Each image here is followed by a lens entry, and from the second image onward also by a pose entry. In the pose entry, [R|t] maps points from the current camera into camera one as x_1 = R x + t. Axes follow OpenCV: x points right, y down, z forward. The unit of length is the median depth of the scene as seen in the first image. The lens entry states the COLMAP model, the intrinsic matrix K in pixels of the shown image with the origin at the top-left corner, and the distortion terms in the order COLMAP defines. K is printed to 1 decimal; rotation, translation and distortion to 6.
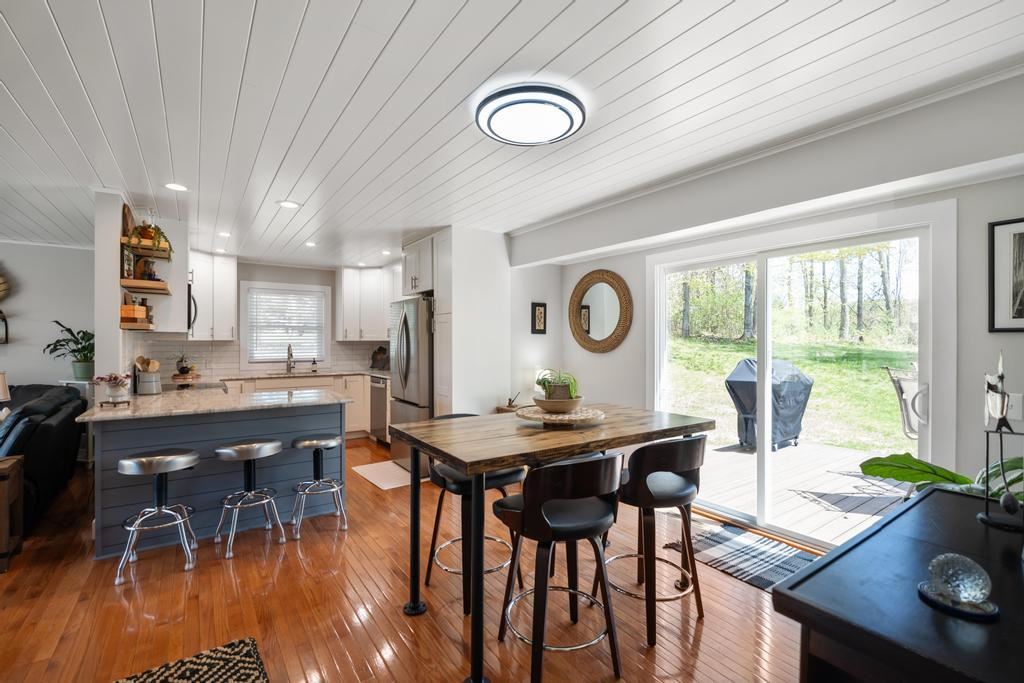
lens RADIAL K [[456.7, 0, 514.2], [0, 456.7, 343.3], [0, 0, 1]] dist [-0.001475, 0.000740]
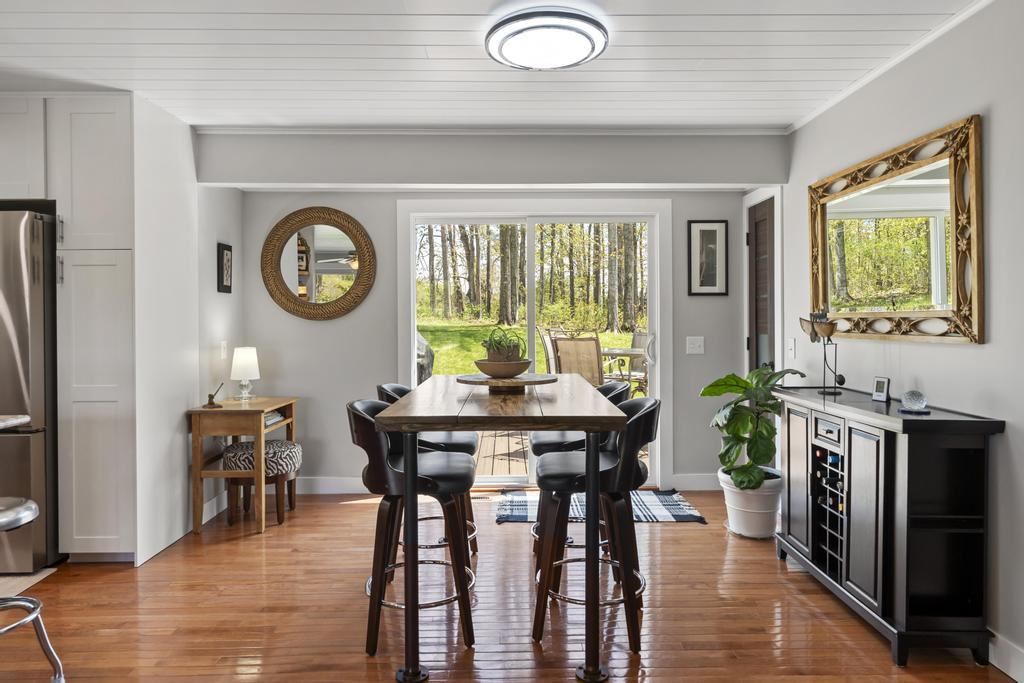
lens RADIAL K [[631.8, 0, 514.2], [0, 631.8, 315.1], [0, 0, 1]] dist [0.008912, 0.004564]
pose [[0.564849, -0.002969, 0.825189, -0.480666], [0.010408, 0.999940, -0.003527, 0.020062], [-0.825129, 0.010581, 0.564846, 0.167936]]
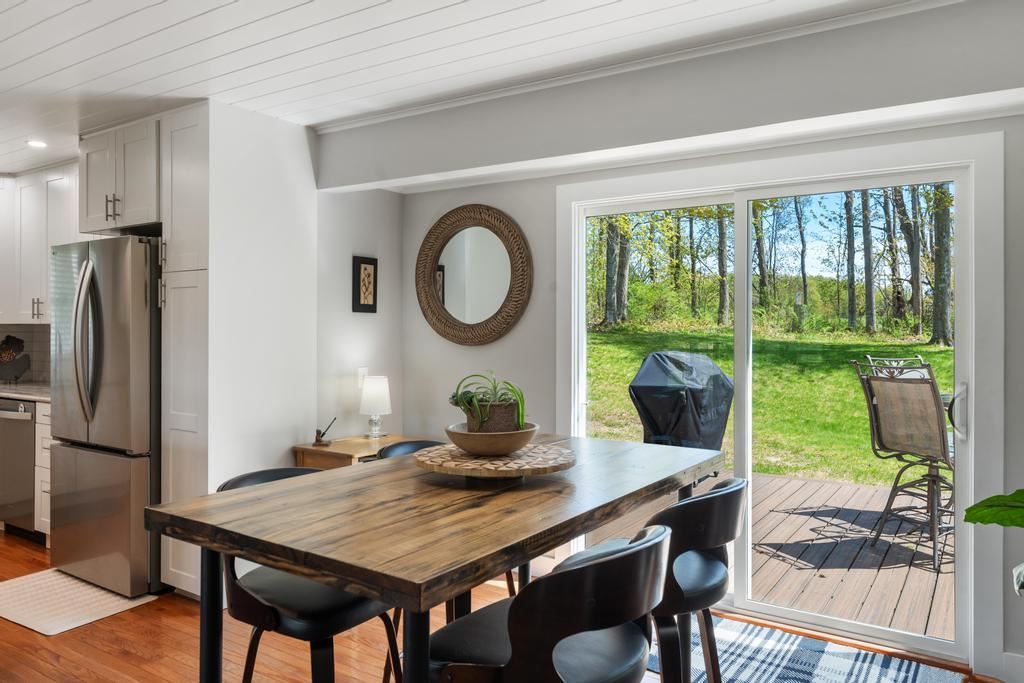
lens RADIAL K [[723.2, 0, 515.2], [0, 723.2, 324.8], [0, 0, 1]] dist [0.001504, 0.002757]
pose [[0.930914, 0.003597, 0.365221, -0.104842], [-0.000274, 0.999958, -0.009150, 0.003321], [-0.365238, 0.008418, 0.930876, 0.108716]]
